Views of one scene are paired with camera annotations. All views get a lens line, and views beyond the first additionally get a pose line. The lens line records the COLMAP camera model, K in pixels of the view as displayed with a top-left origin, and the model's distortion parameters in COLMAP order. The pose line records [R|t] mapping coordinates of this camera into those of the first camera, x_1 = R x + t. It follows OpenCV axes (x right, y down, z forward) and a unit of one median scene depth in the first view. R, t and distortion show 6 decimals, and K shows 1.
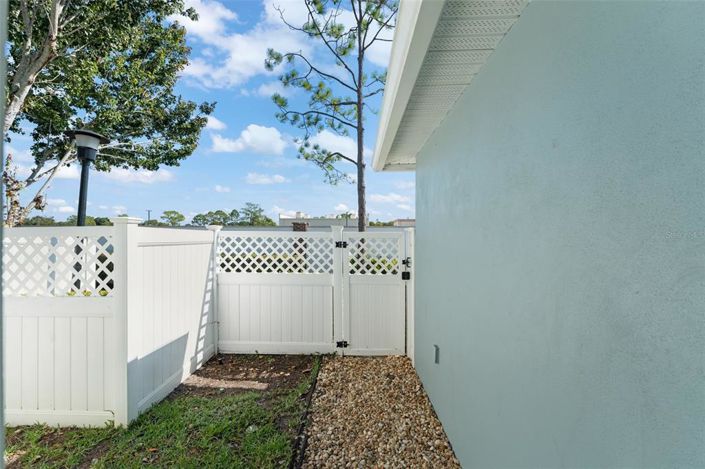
lens RADIAL K [[318.7, 0, 350.3], [0, 318.7, 234.2], [0, 0, 1]] dist [-0.004161, 0.000097]
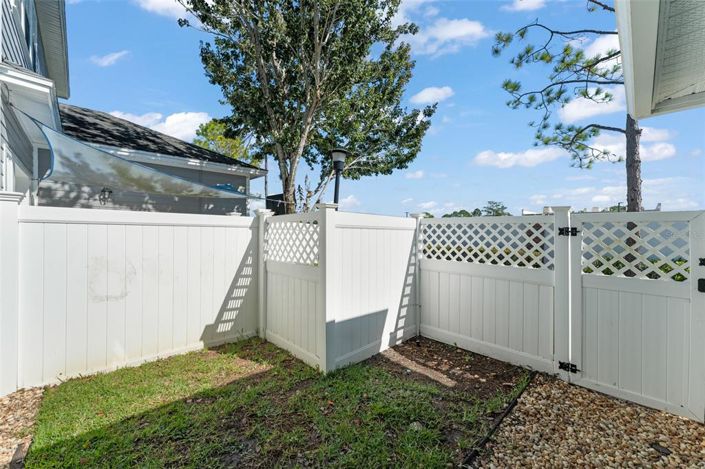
lens RADIAL K [[278.7, 0, 353.1], [0, 278.7, 235.6], [0, 0, 1]] dist [-0.001127, 0.000607]
pose [[0.708066, 0.010713, -0.706065, 0.074066], [-0.004674, 0.999934, 0.010485, 0.037379], [0.706131, -0.004124, 0.708070, 0.194247]]
